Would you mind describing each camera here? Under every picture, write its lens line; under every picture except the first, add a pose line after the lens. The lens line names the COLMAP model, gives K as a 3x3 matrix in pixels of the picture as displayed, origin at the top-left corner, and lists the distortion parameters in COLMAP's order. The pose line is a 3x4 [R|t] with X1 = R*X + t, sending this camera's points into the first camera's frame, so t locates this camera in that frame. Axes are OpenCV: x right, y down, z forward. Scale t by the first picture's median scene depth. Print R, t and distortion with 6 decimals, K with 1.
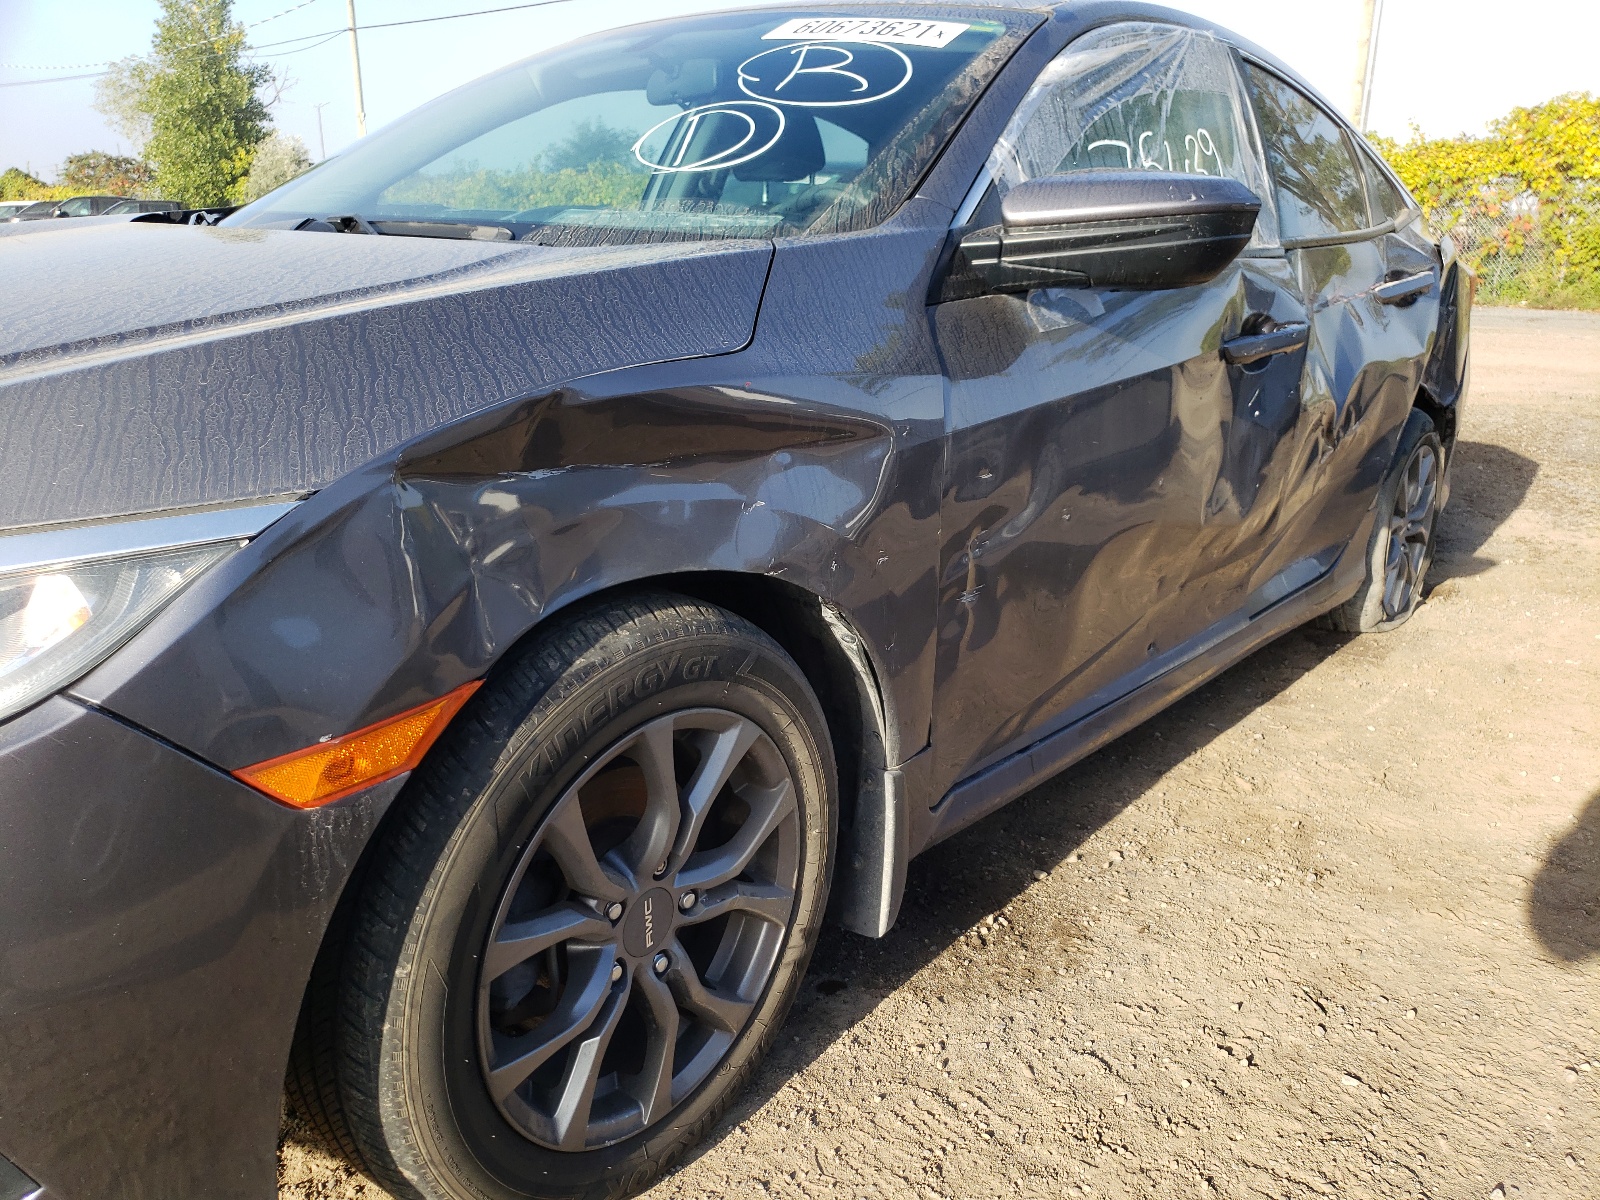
lens RADIAL K [[1215.4, 0, 800.0], [0, 1215.4, 600.0], [0, 0, 1]] dist [0.020566, -0.006715]
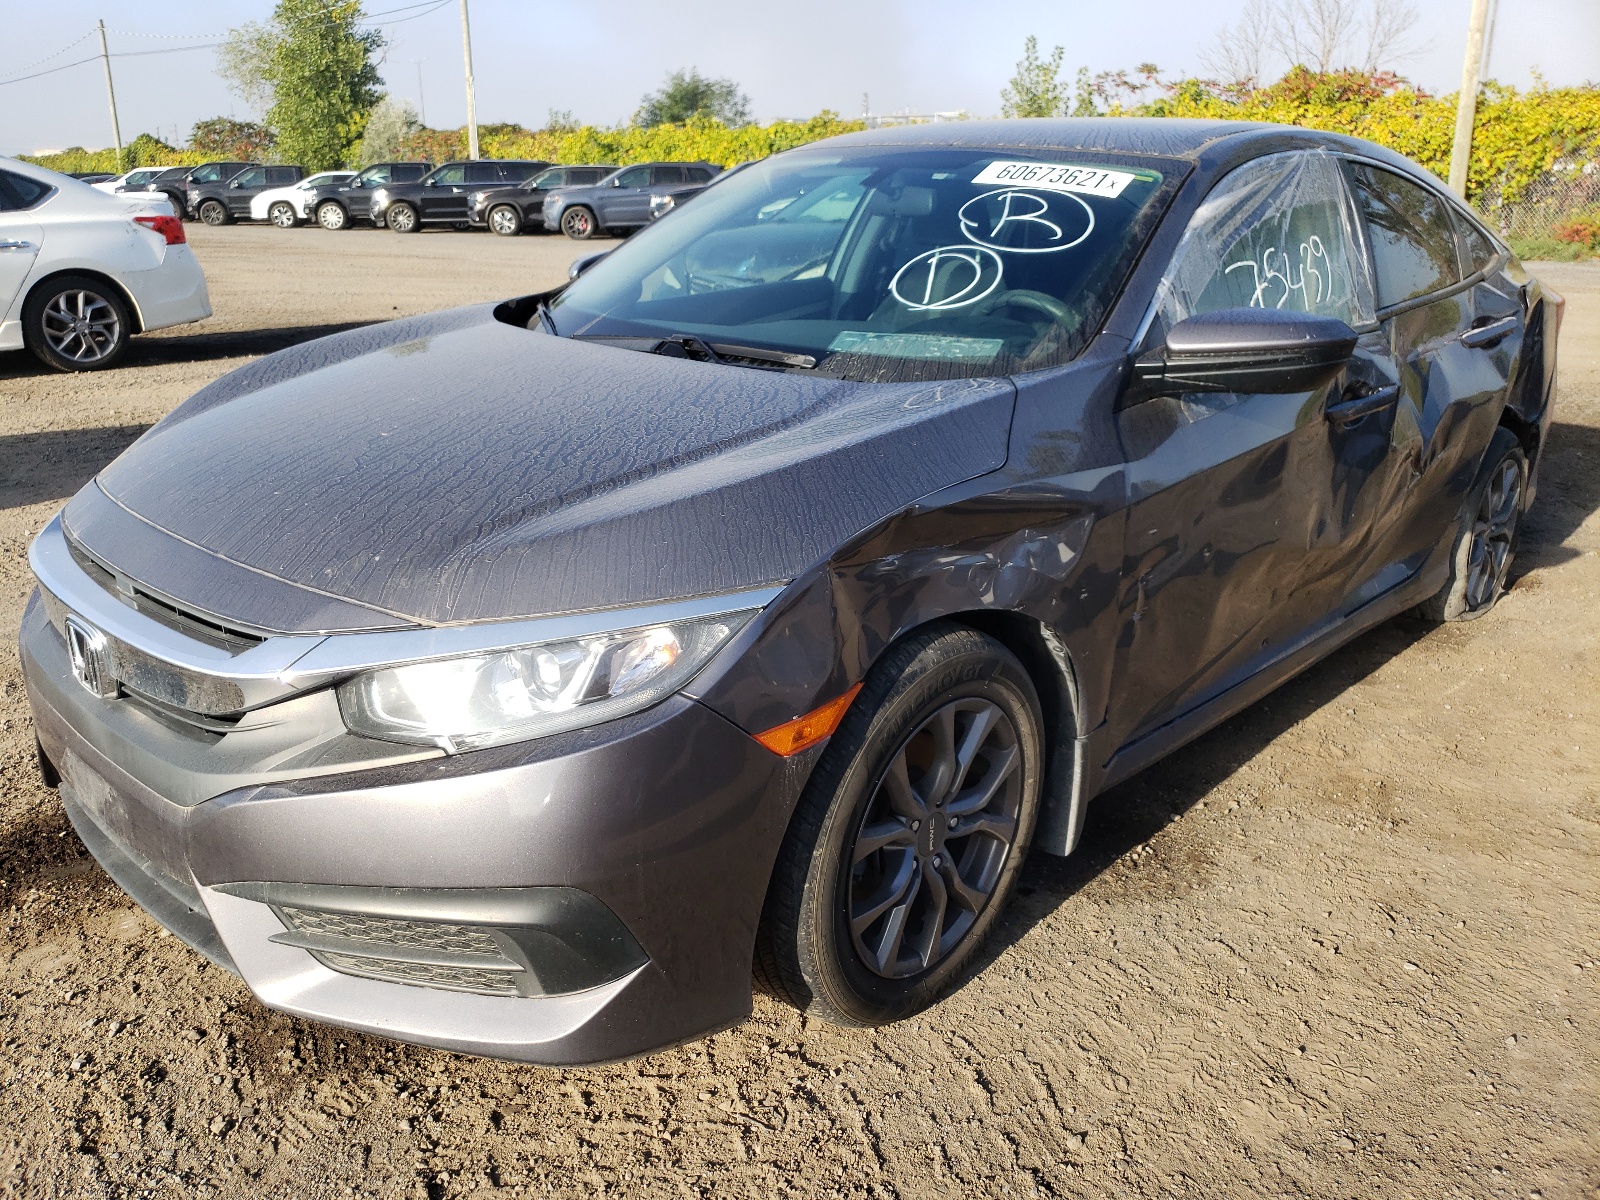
lens RADIAL K [[1204.4, 0, 798.6], [0, 1204.4, 585.0], [0, 0, 1]] dist [0.026260, 0.005349]
pose [[0.997200, 0.012413, -0.073749, -0.126607], [-0.010390, 0.999561, 0.027752, -0.062781], [0.074061, -0.026908, 0.996891, -0.358670]]
